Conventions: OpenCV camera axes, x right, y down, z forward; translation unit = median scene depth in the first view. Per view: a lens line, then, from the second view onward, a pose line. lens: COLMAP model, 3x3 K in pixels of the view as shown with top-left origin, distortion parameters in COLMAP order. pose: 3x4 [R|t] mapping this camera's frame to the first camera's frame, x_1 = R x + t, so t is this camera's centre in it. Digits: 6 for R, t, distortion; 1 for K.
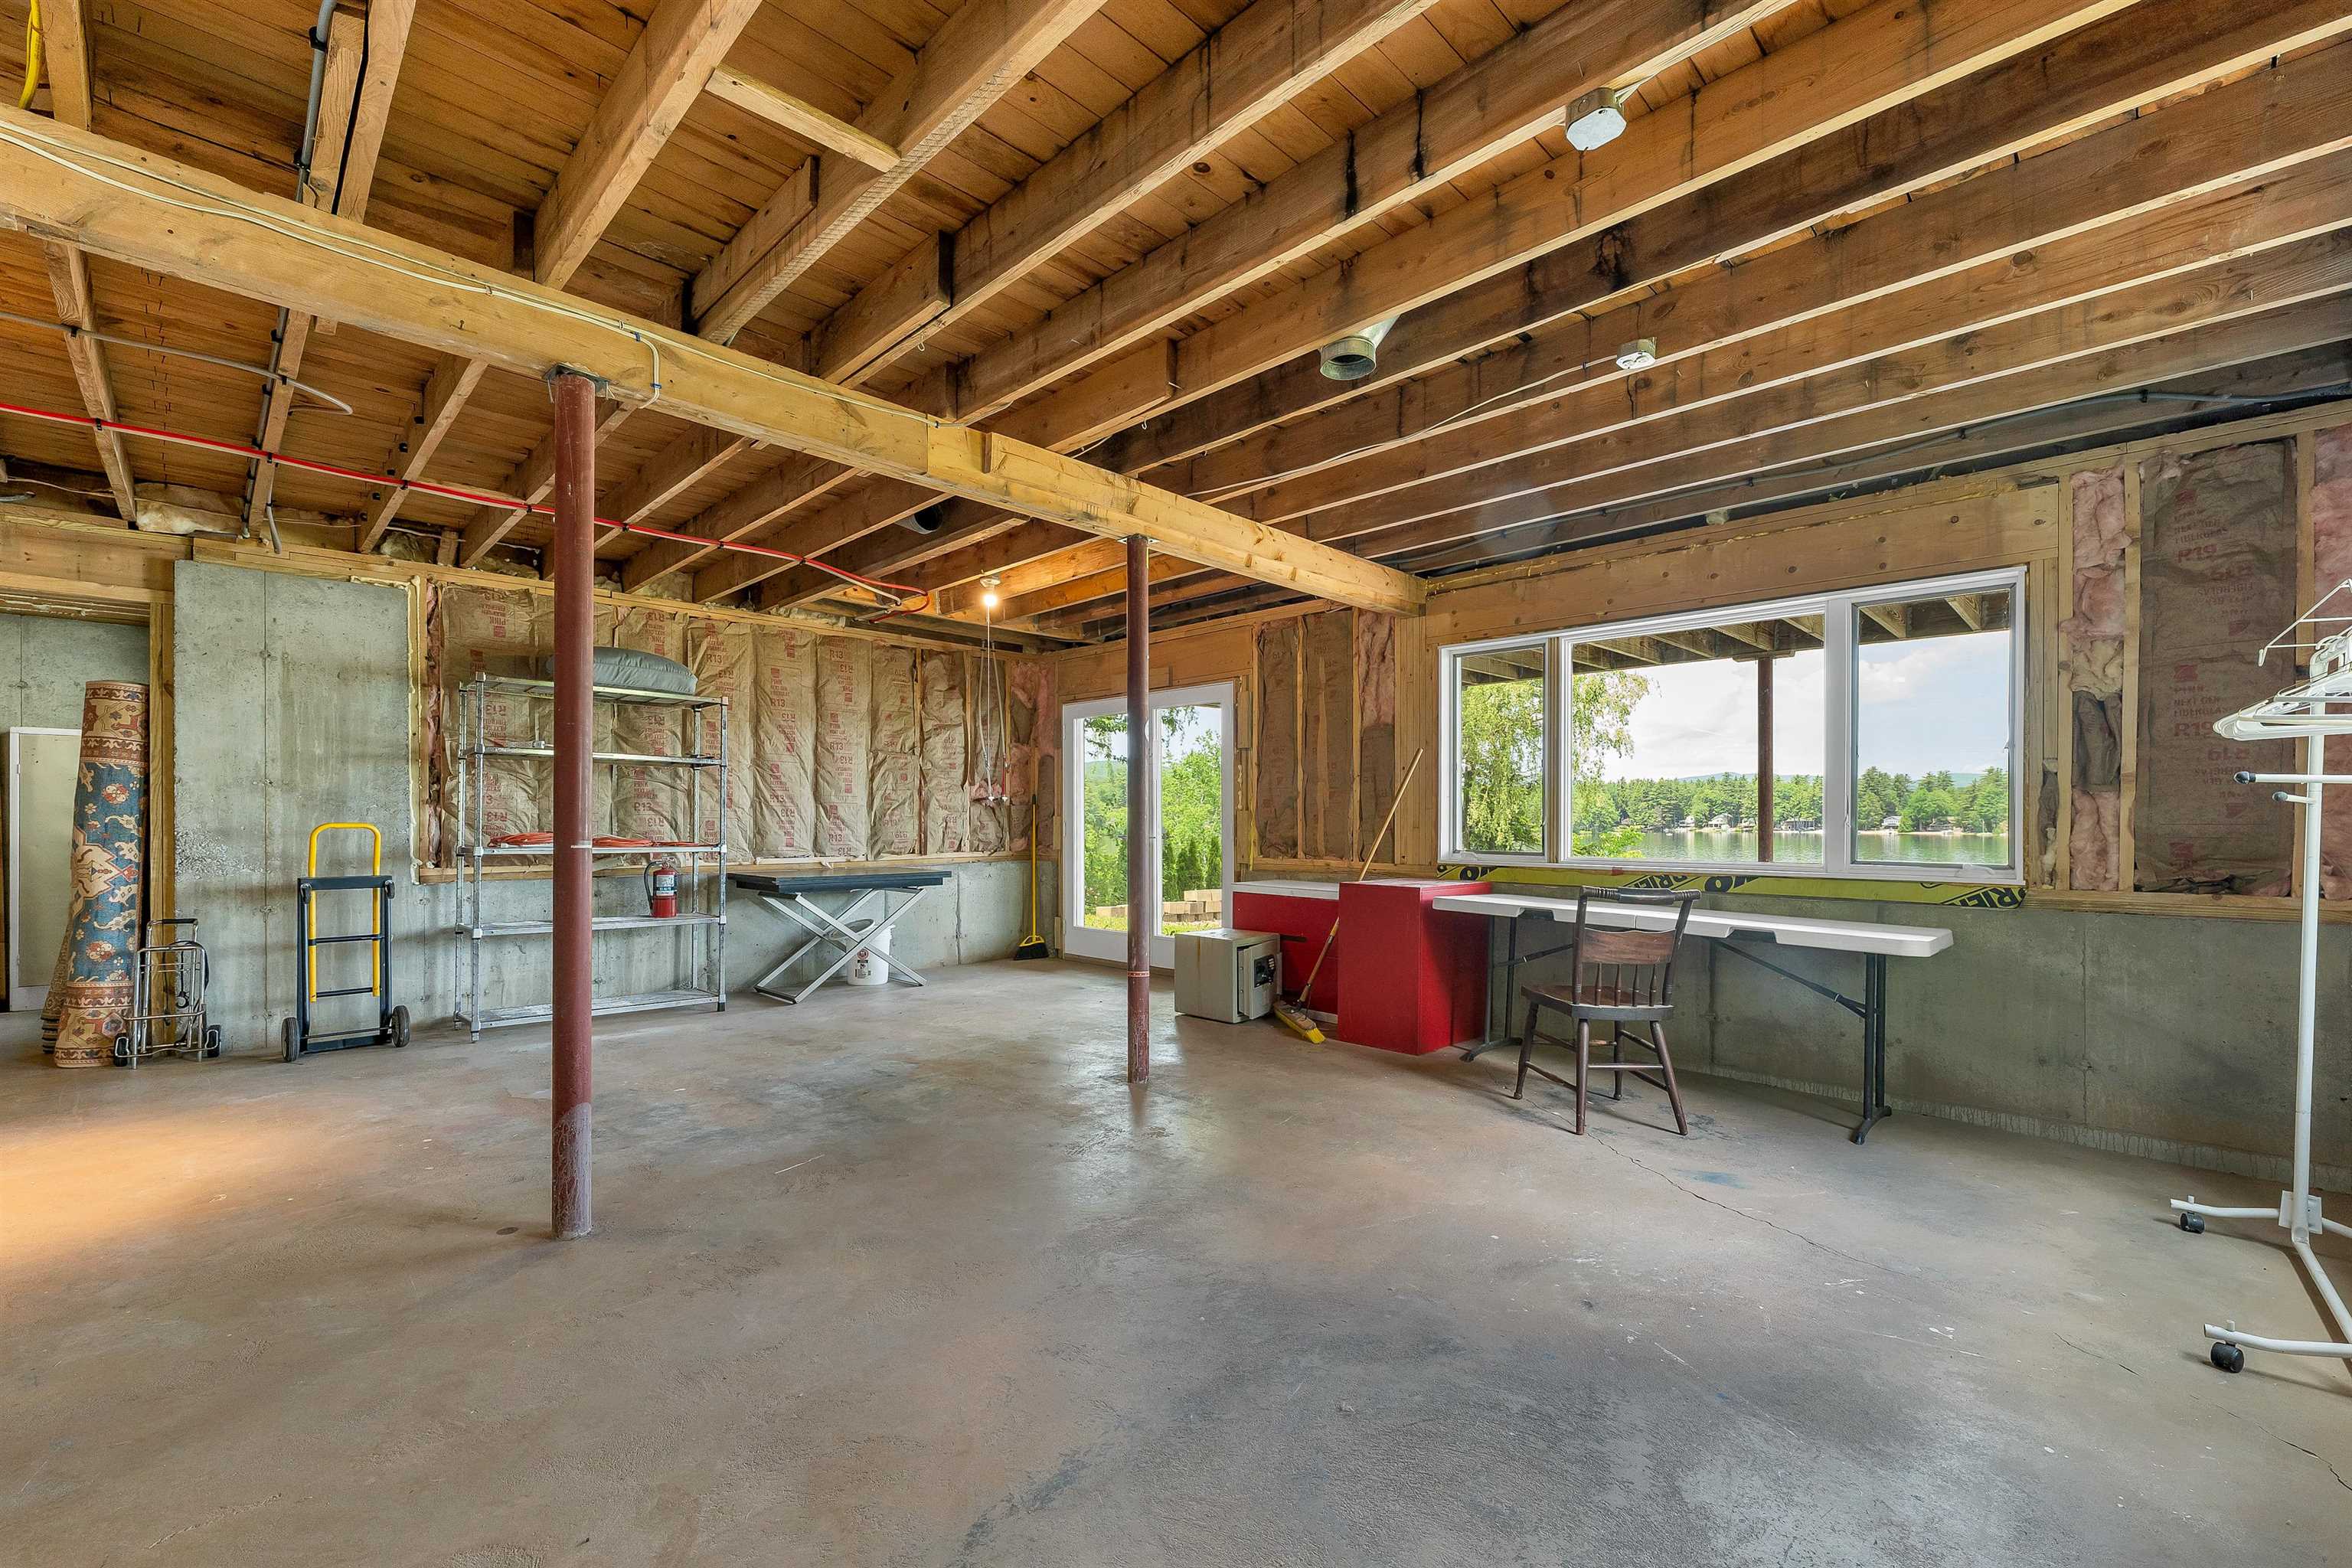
lens RADIAL K [[975.7, 0, 1165.3], [0, 975.7, 828.5], [0, 0, 1]] dist [0.000362, 0.000314]
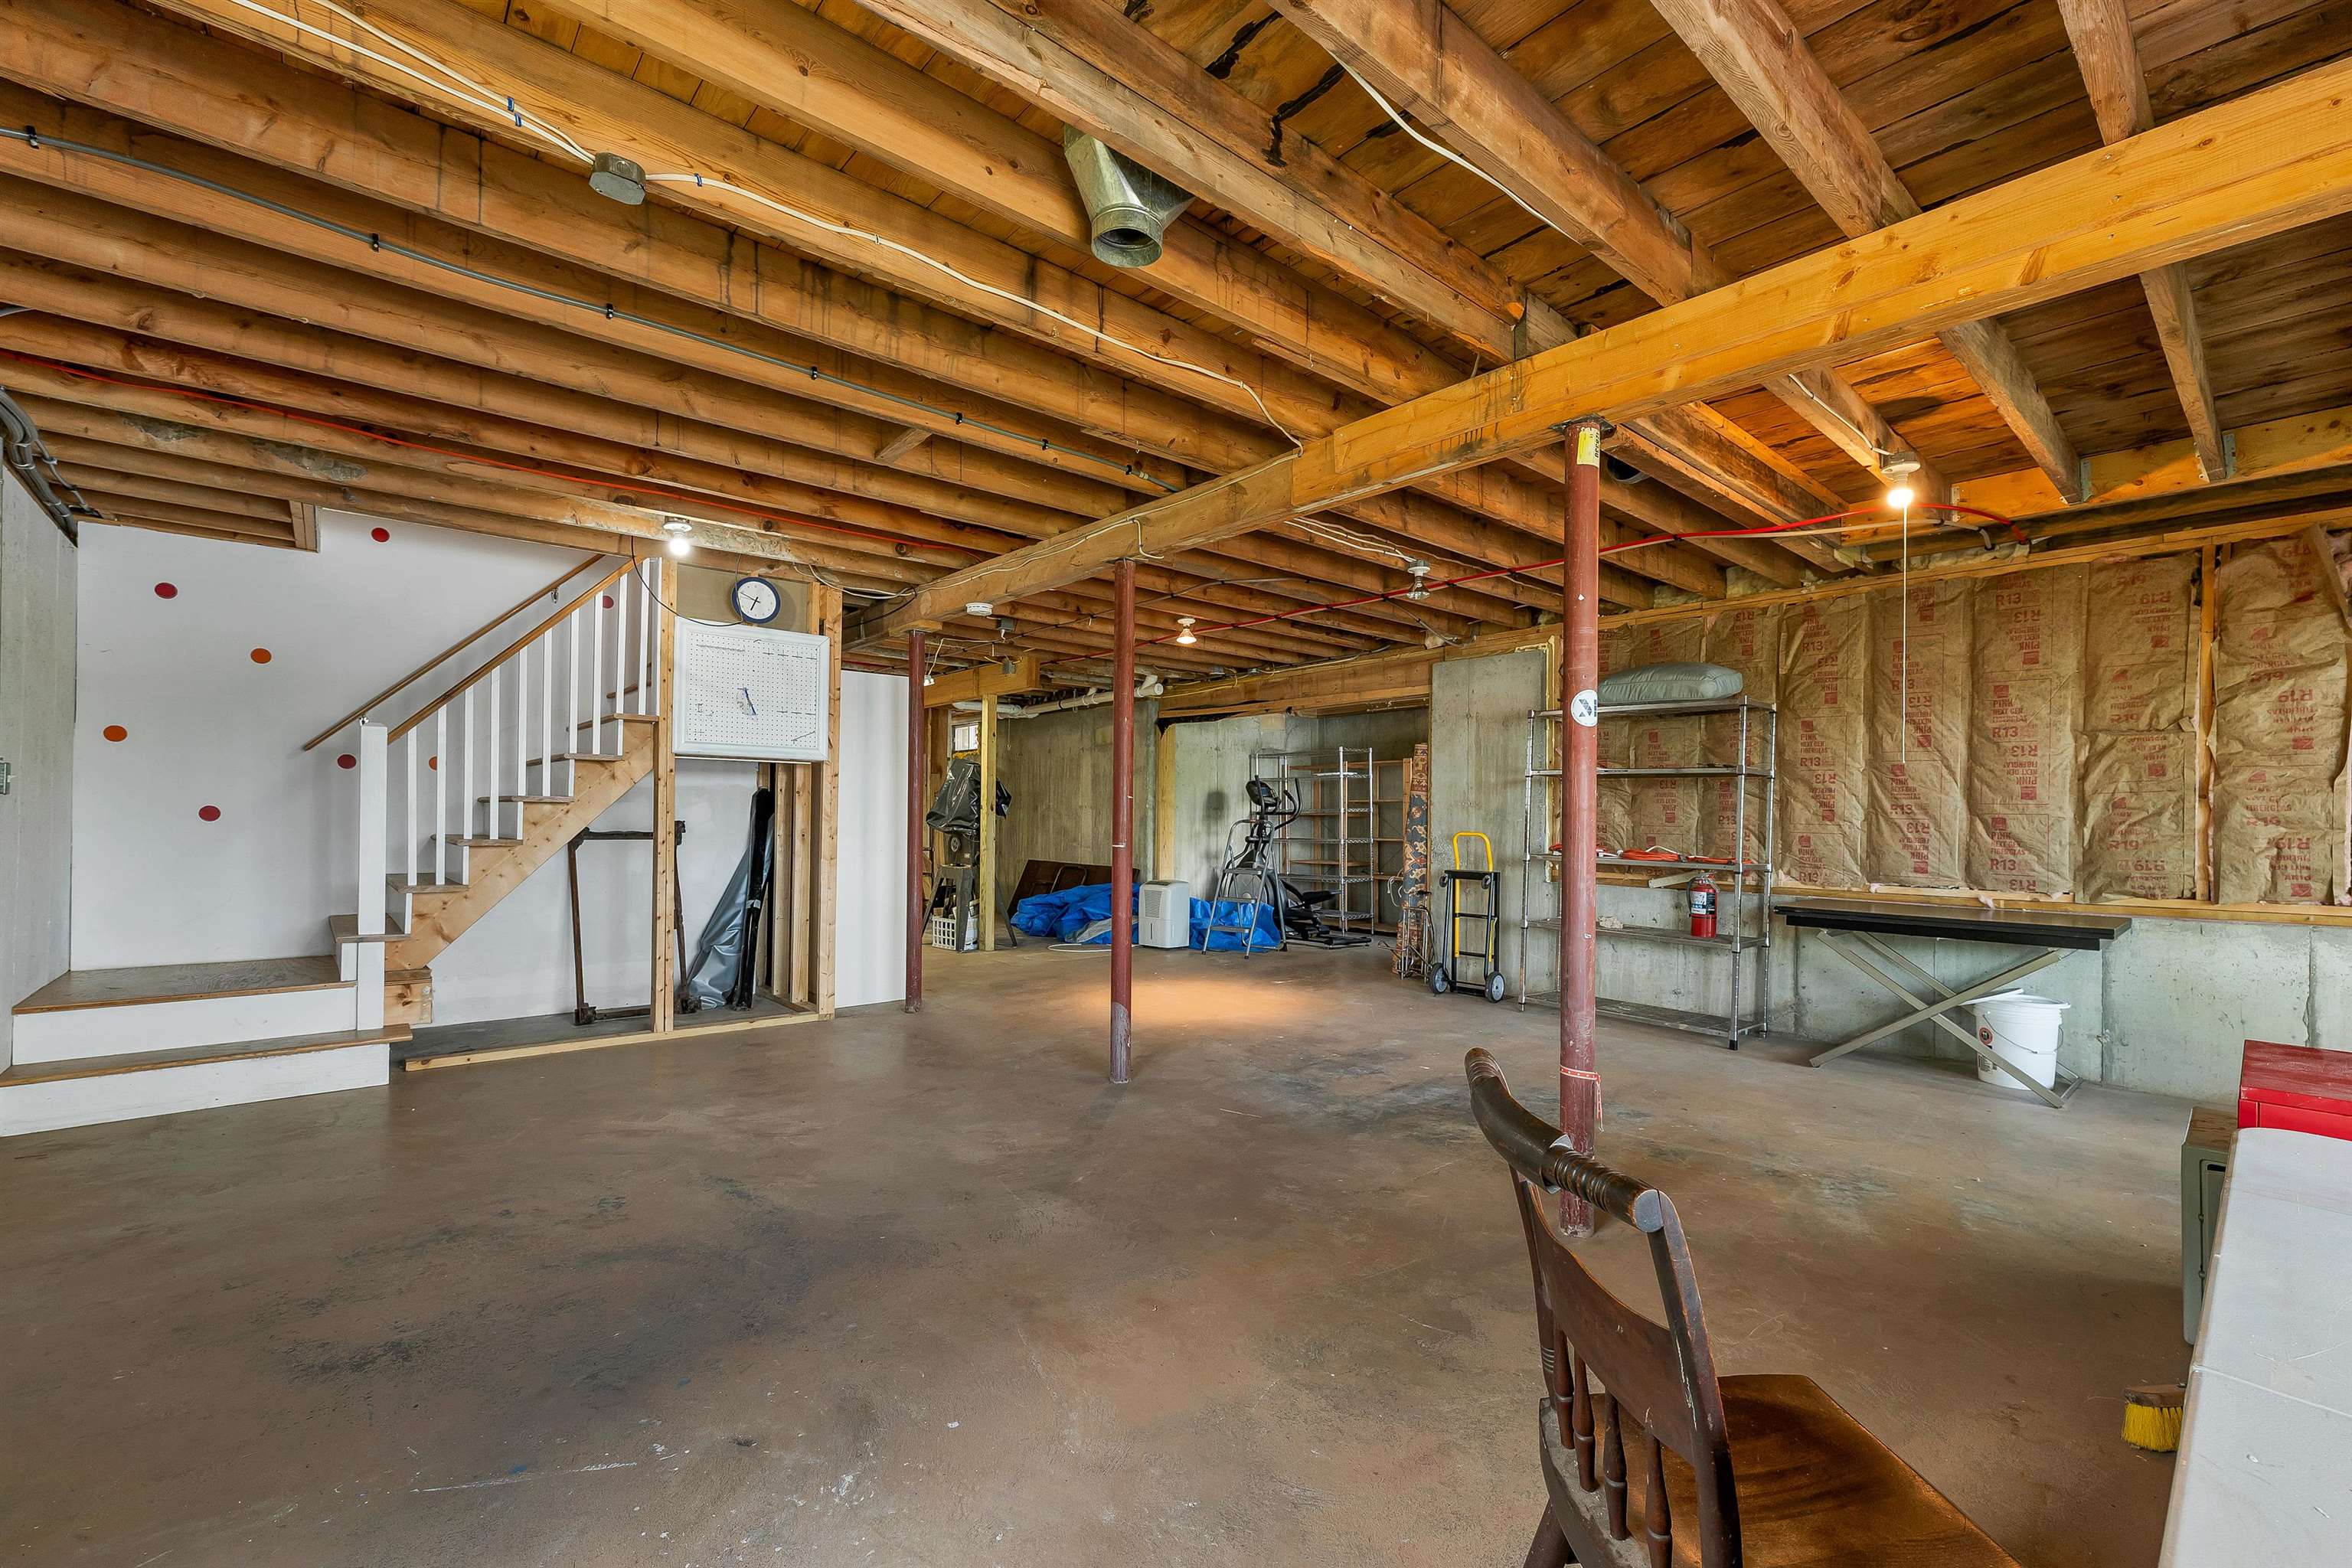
lens RADIAL K [[975.7, 0, 1165.3], [0, 975.7, 828.5], [0, 0, 1]] dist [0.000362, 0.000314]
pose [[-0.066820, 0.008668, -0.997727, 0.421432], [-0.019679, 0.999756, 0.010004, -0.011988], [0.997571, 0.020302, -0.066633, 0.484340]]
